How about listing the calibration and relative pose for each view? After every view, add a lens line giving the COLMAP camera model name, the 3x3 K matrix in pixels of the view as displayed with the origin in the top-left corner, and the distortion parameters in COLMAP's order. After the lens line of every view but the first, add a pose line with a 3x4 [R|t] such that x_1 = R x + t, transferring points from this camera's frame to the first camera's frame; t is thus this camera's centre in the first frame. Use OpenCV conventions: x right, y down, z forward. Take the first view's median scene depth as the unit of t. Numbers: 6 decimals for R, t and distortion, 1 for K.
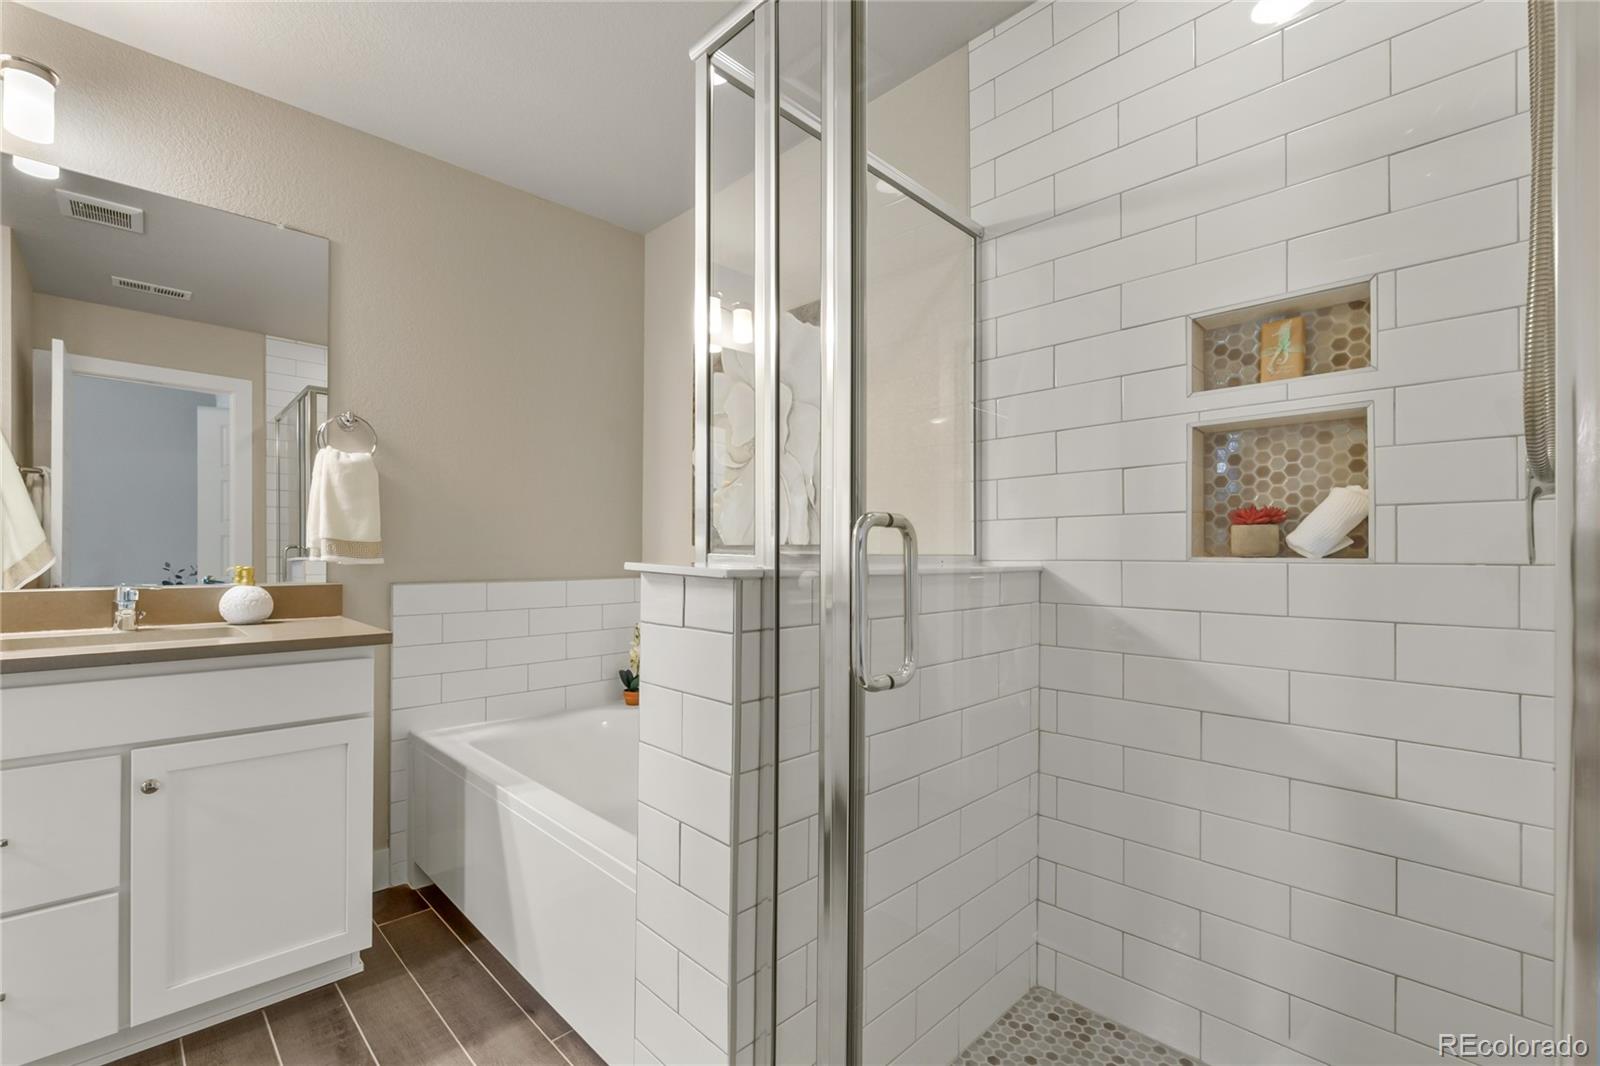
lens RADIAL K [[687.6, 0, 786.2], [0, 687.6, 546.9], [0, 0, 1]] dist [-0.001603, -0.000268]
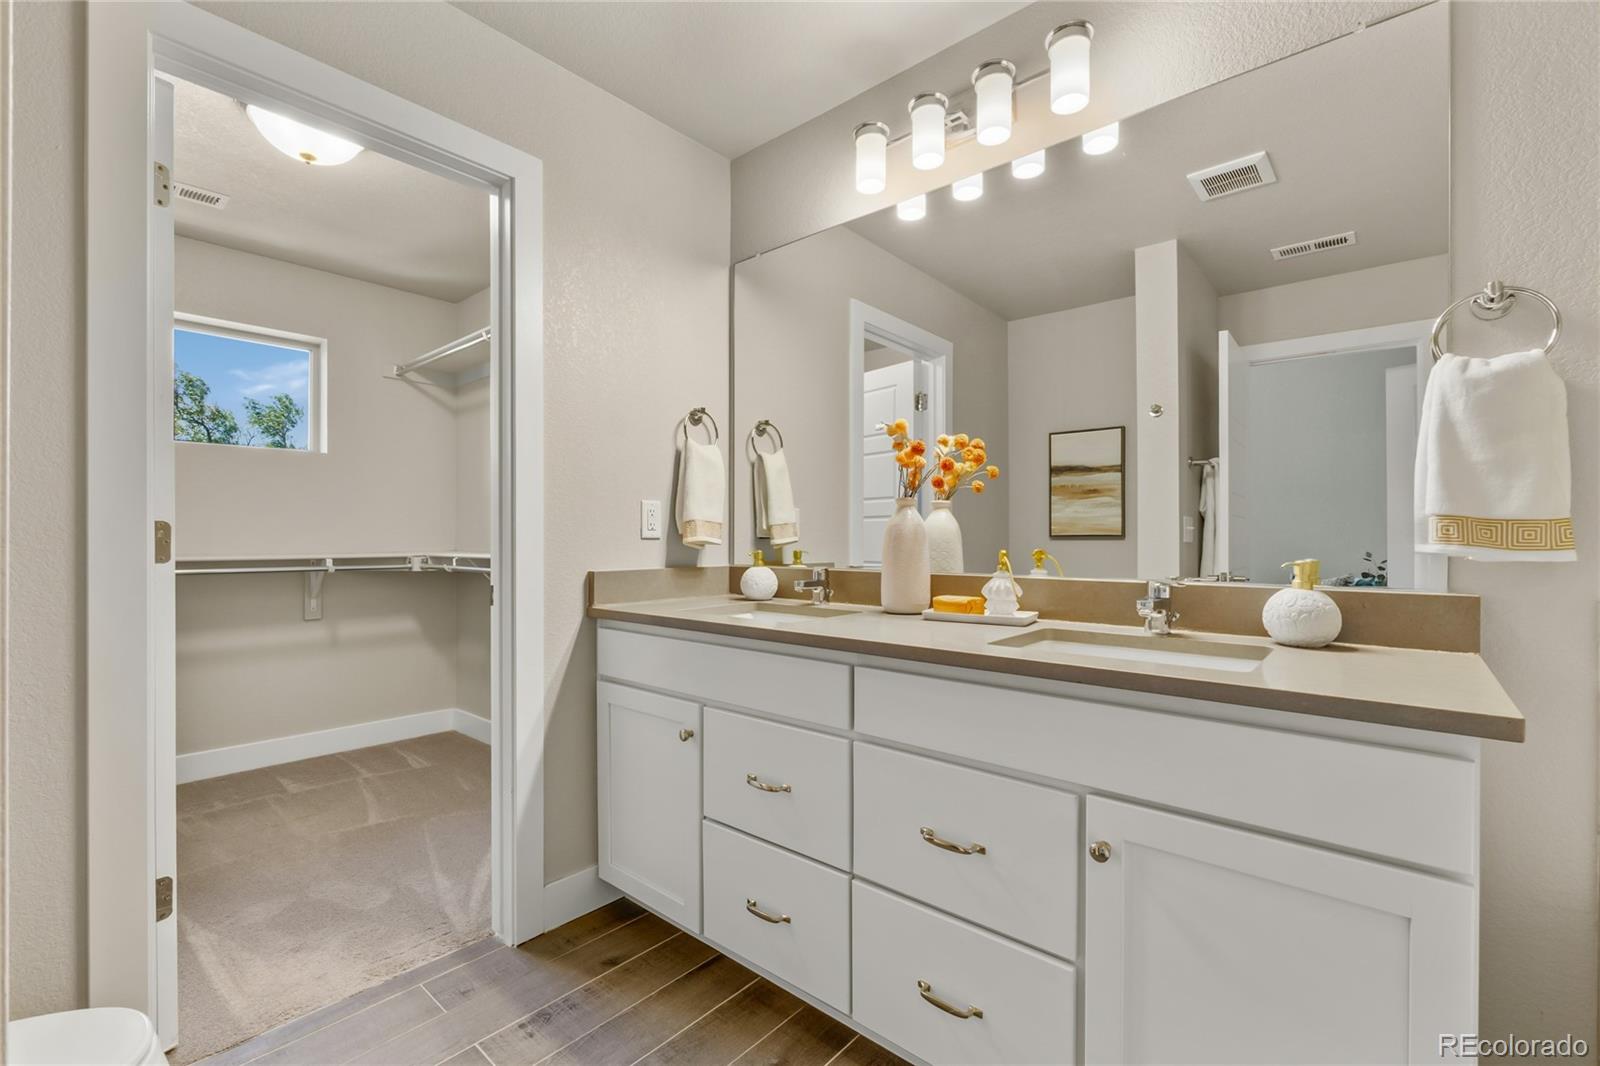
lens RADIAL K [[688.8, 0, 776.2], [0, 688.8, 535.5], [0, 0, 1]] dist [0.000267, 0.000252]
pose [[0.070934, -0.006592, -0.997459, -0.134374], [0.006331, 0.999961, -0.006159, 0.004801], [0.997461, -0.005878, 0.070973, 0.404495]]
